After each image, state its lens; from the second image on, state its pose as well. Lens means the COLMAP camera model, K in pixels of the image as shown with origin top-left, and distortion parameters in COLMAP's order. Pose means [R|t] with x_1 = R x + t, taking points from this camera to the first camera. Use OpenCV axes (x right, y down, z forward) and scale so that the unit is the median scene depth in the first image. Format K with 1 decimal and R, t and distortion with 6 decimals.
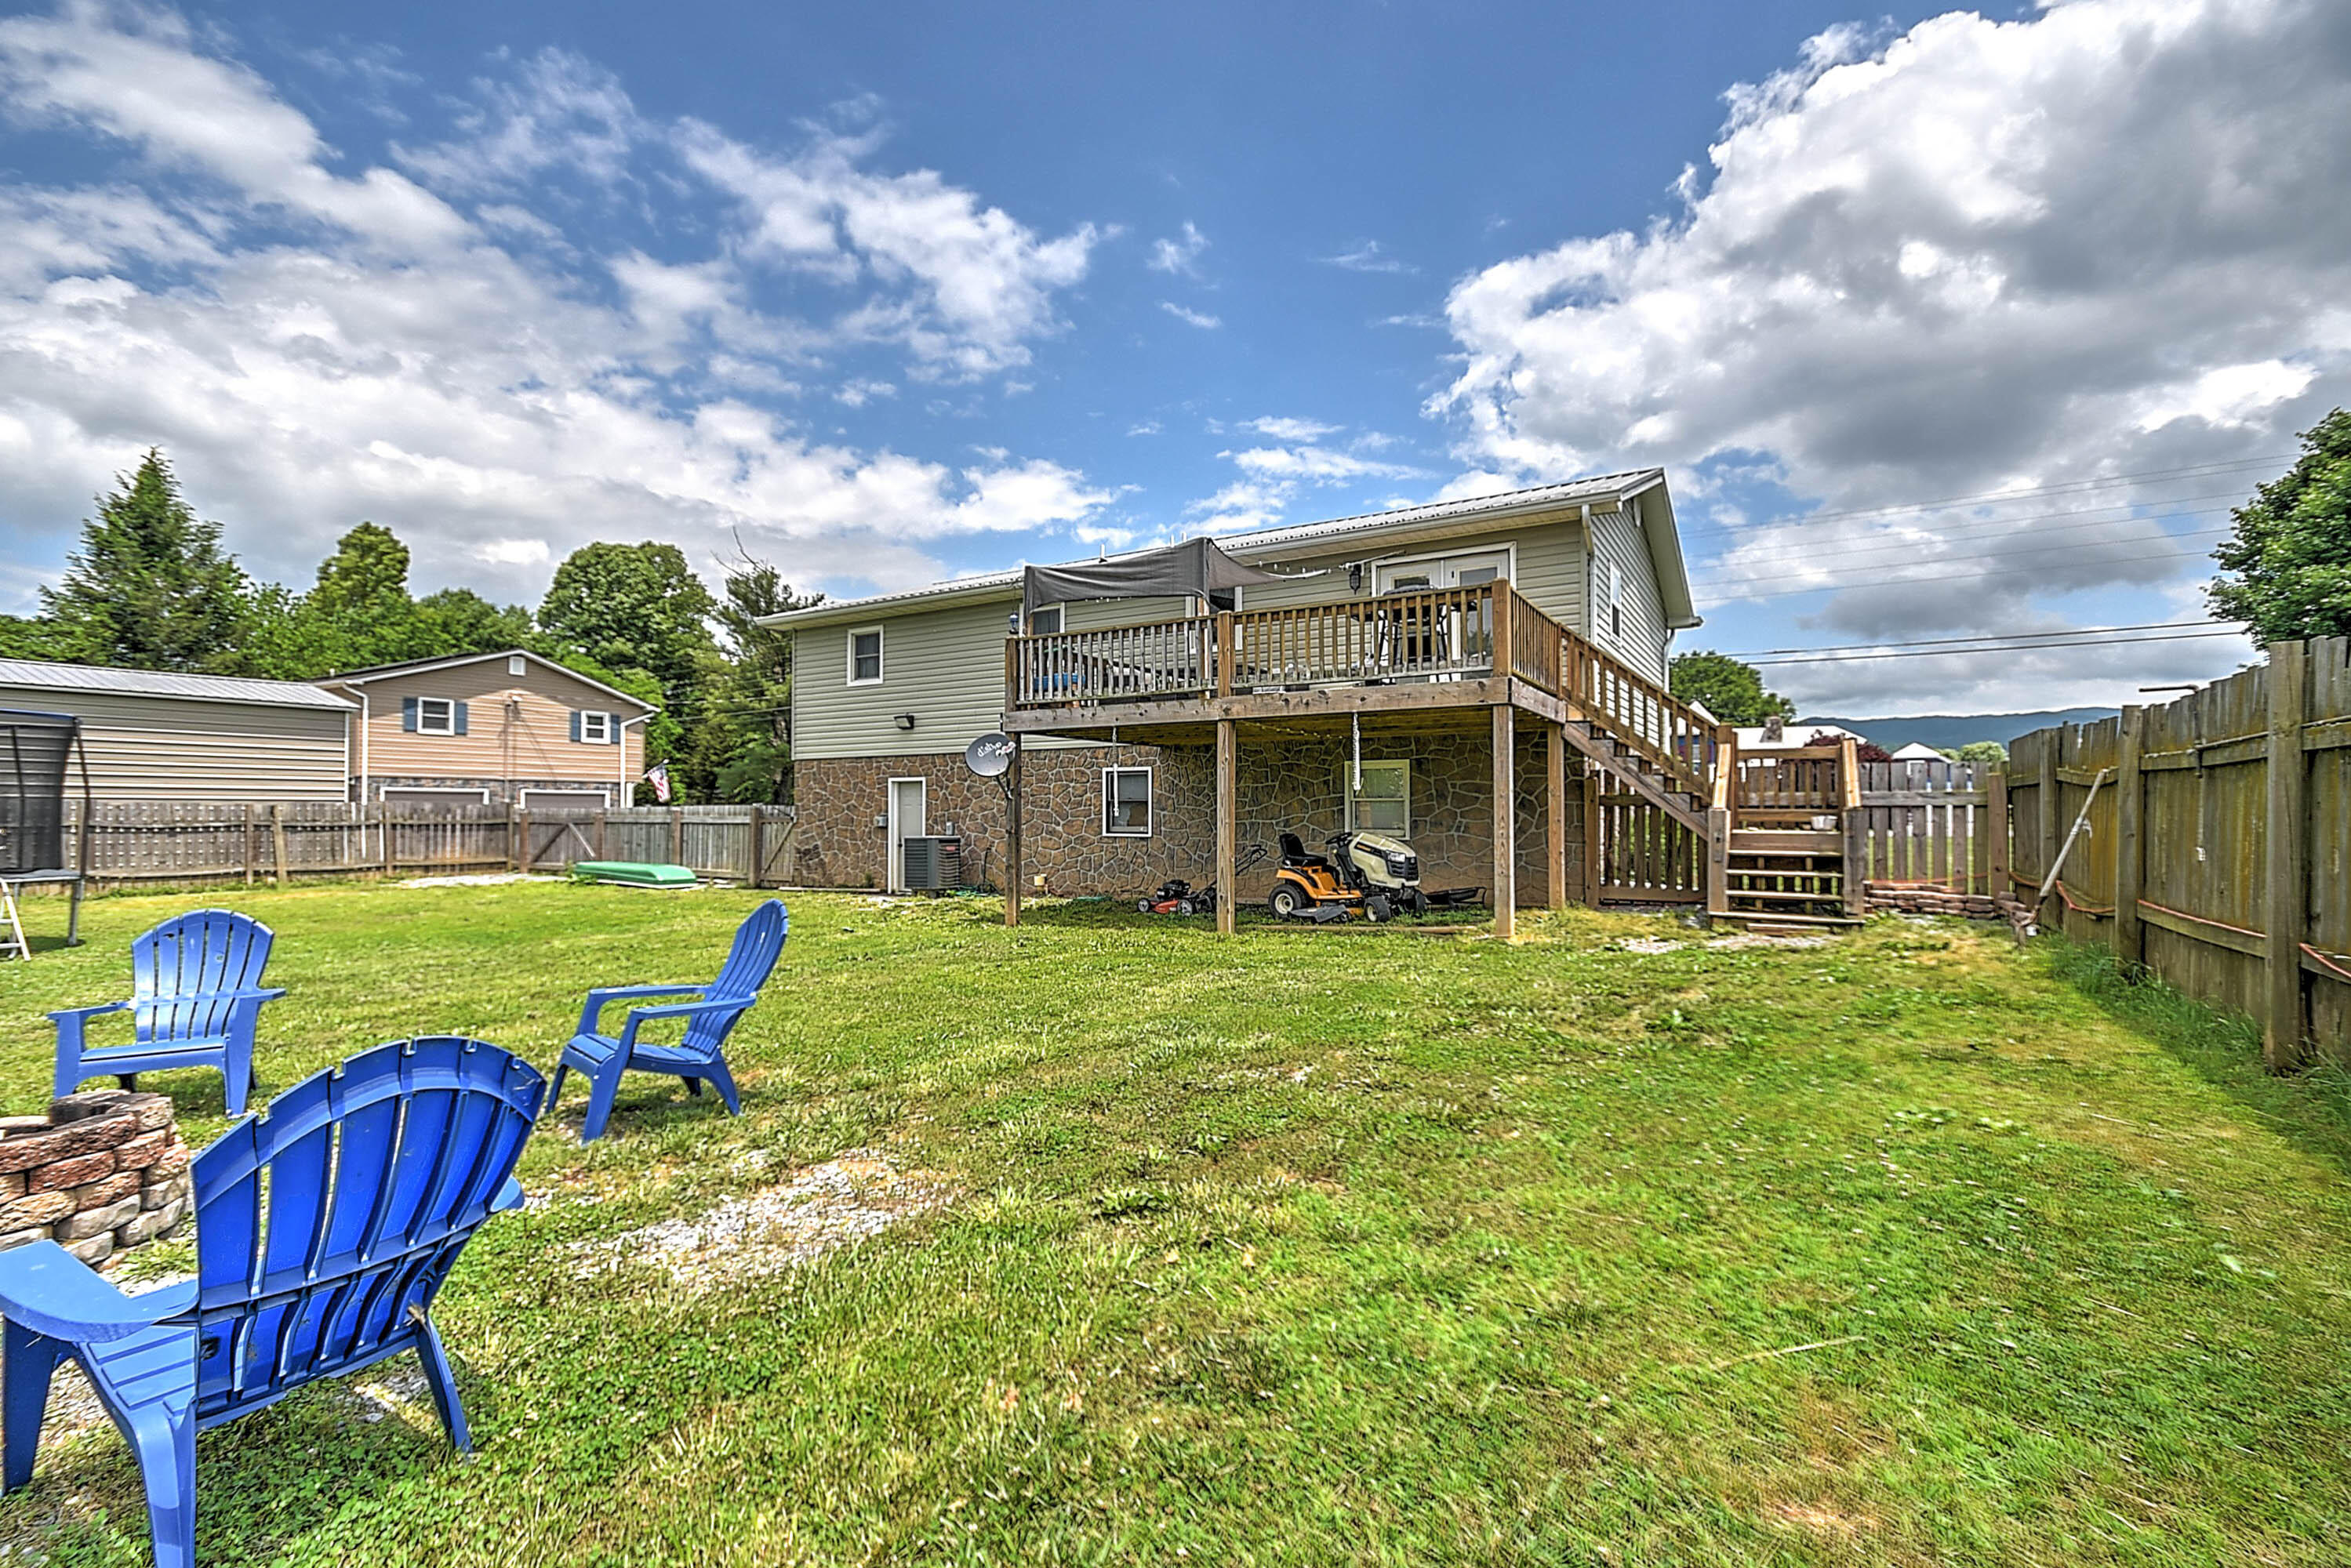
lens RADIAL K [[1028.3, 0, 1186.7], [0, 1028.3, 798.6], [0, 0, 1]] dist [0.014554, -0.010042]
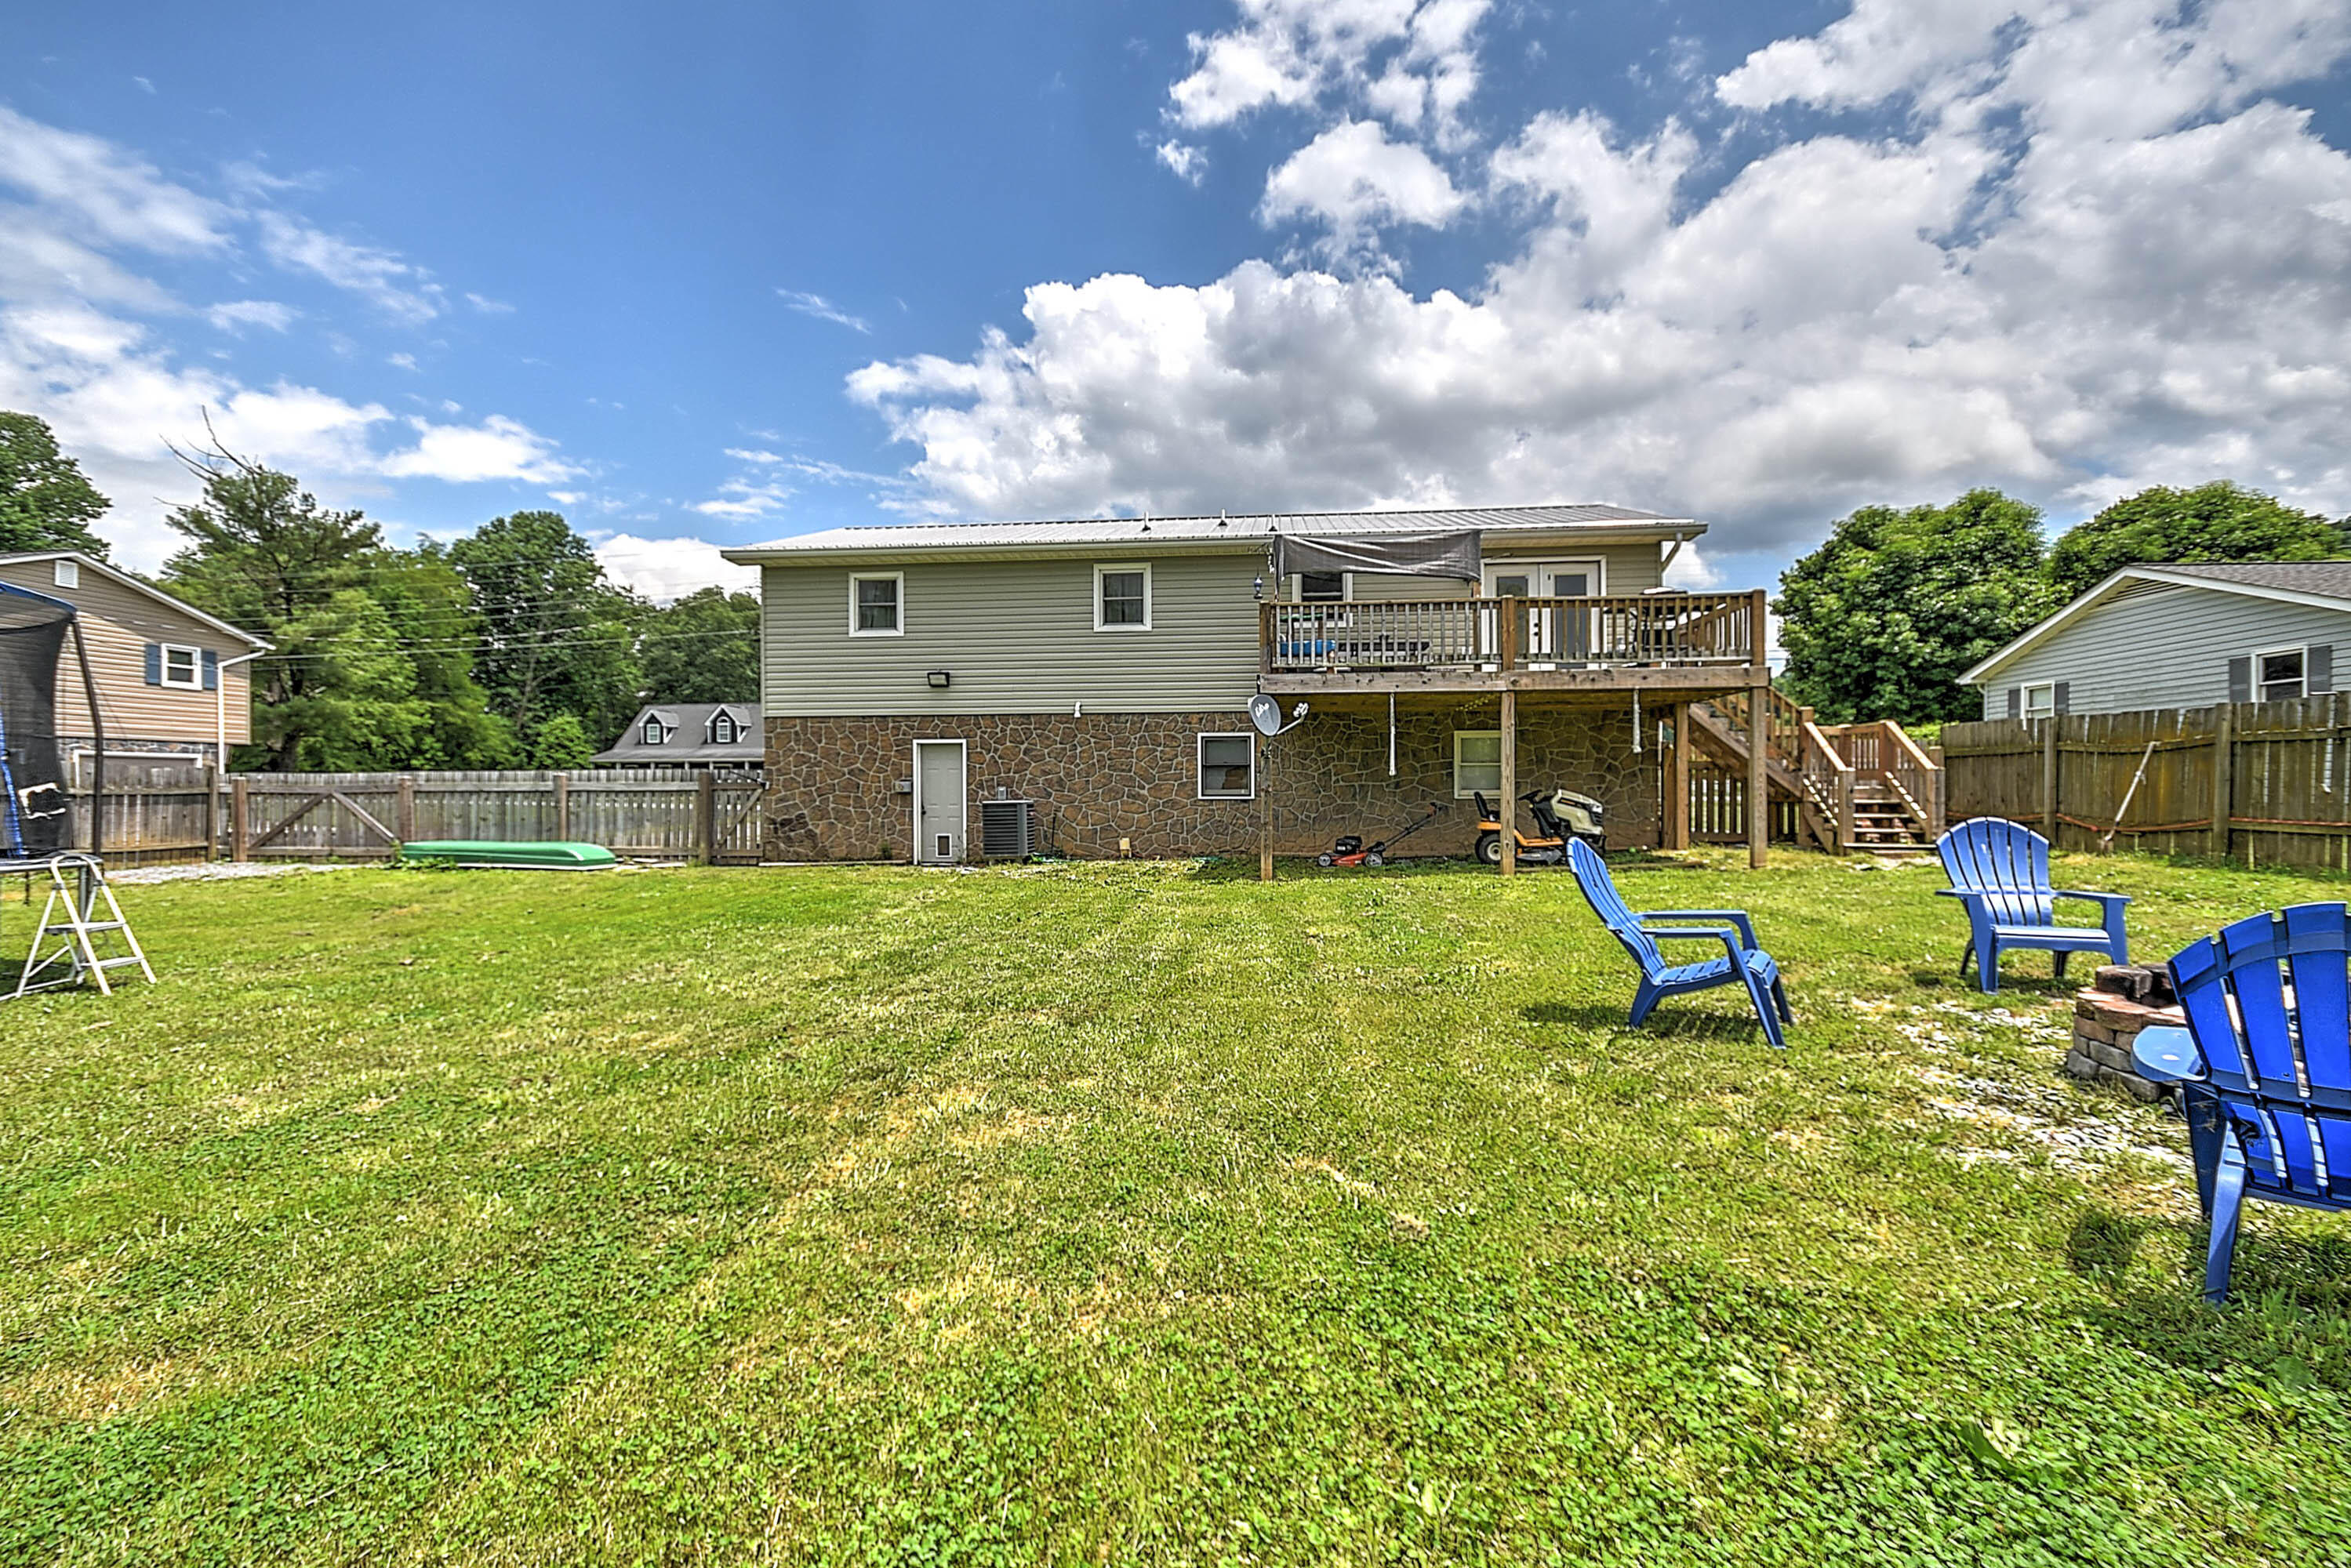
lens RADIAL K [[1028.3, 0, 1175.7], [0, 1028.3, 787.6], [0, 0, 1]] dist [0.014554, -0.010042]
pose [[0.901903, 0.001074, 0.431938, -0.460941], [-0.004440, 0.999967, 0.006787, 0.015173], [-0.431916, -0.008039, 0.901878, 0.068574]]
